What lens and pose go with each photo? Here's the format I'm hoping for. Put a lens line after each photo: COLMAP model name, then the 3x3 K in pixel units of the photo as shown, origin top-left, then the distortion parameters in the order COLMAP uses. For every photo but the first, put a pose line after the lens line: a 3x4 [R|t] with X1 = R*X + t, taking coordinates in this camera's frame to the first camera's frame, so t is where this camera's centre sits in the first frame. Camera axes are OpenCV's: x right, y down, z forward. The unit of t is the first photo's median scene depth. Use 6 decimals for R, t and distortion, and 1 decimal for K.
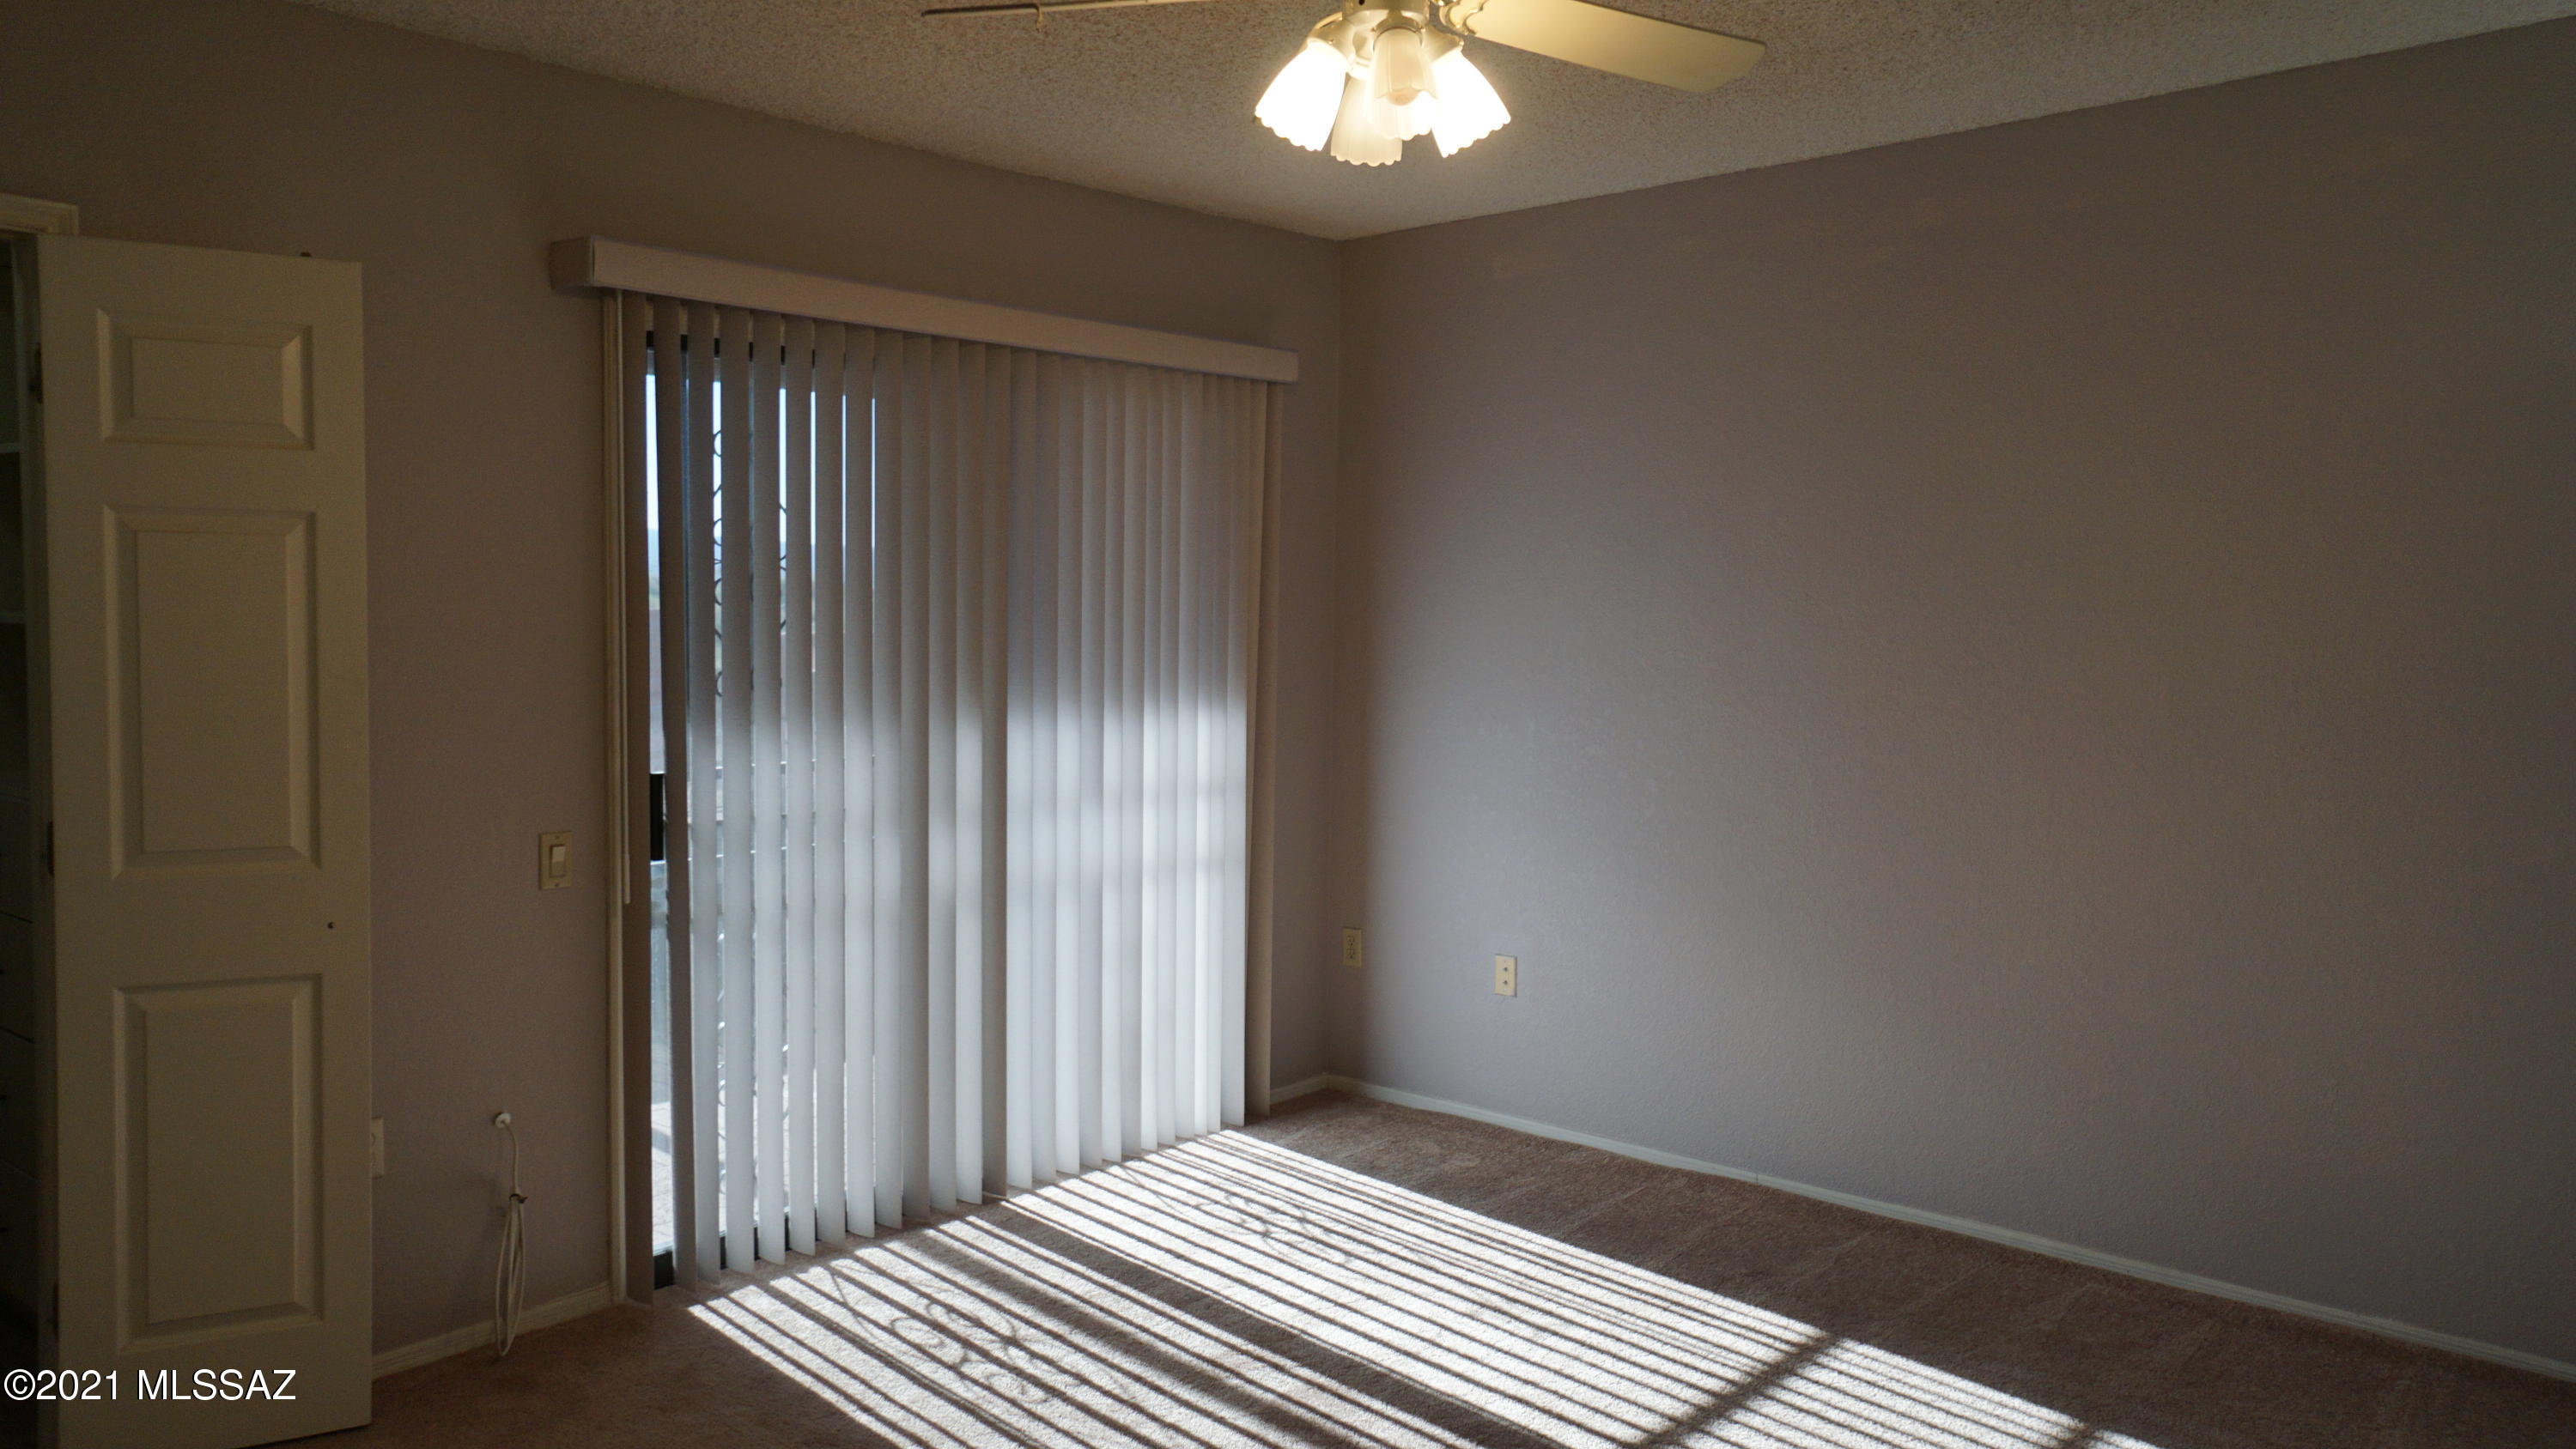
lens RADIAL K [[1926.2, 0, 1261.9], [0, 1926.2, 708.2], [0, 0, 1]] dist [0.020883, 0.038829]
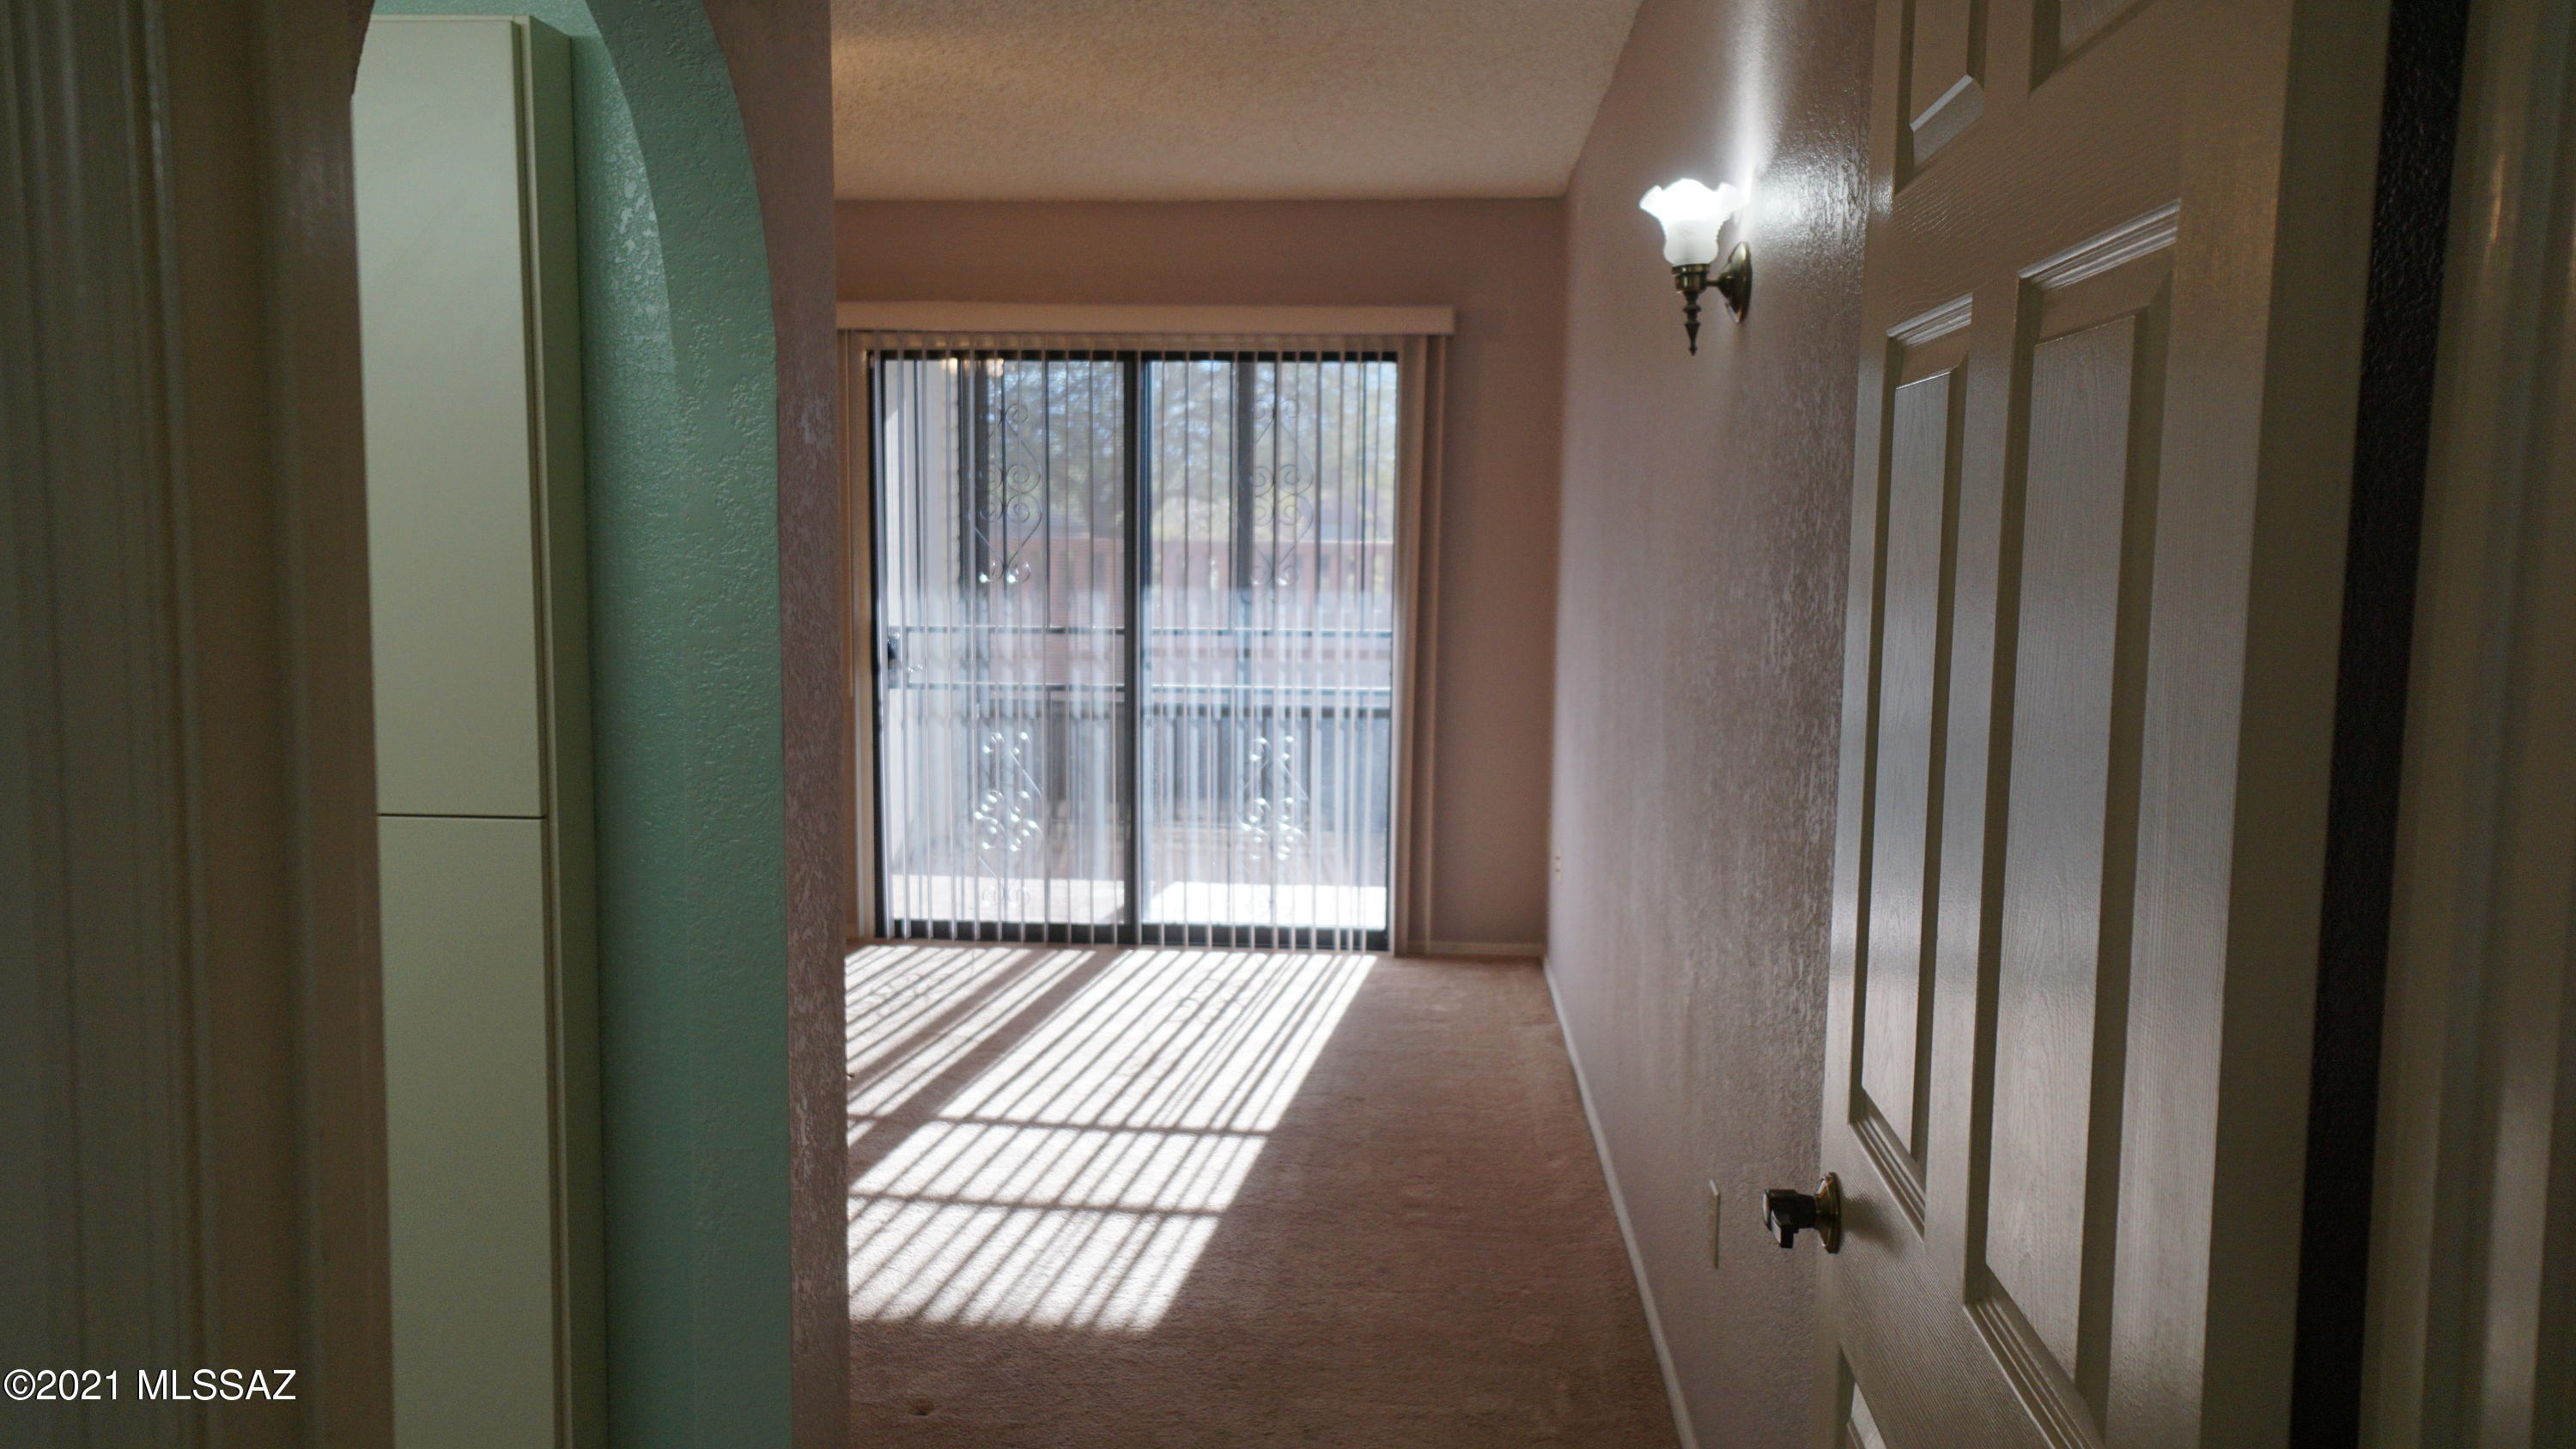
lens RADIAL K [[1926.2, 0, 1261.9], [0, 1926.2, 708.2], [0, 0, 1]] dist [0.020883, 0.038829]
pose [[0.596671, 0.075313, -0.798944, 1.239217], [-0.050602, 0.997136, 0.056205, -0.002713], [0.800889, 0.006893, 0.598773, 0.292177]]
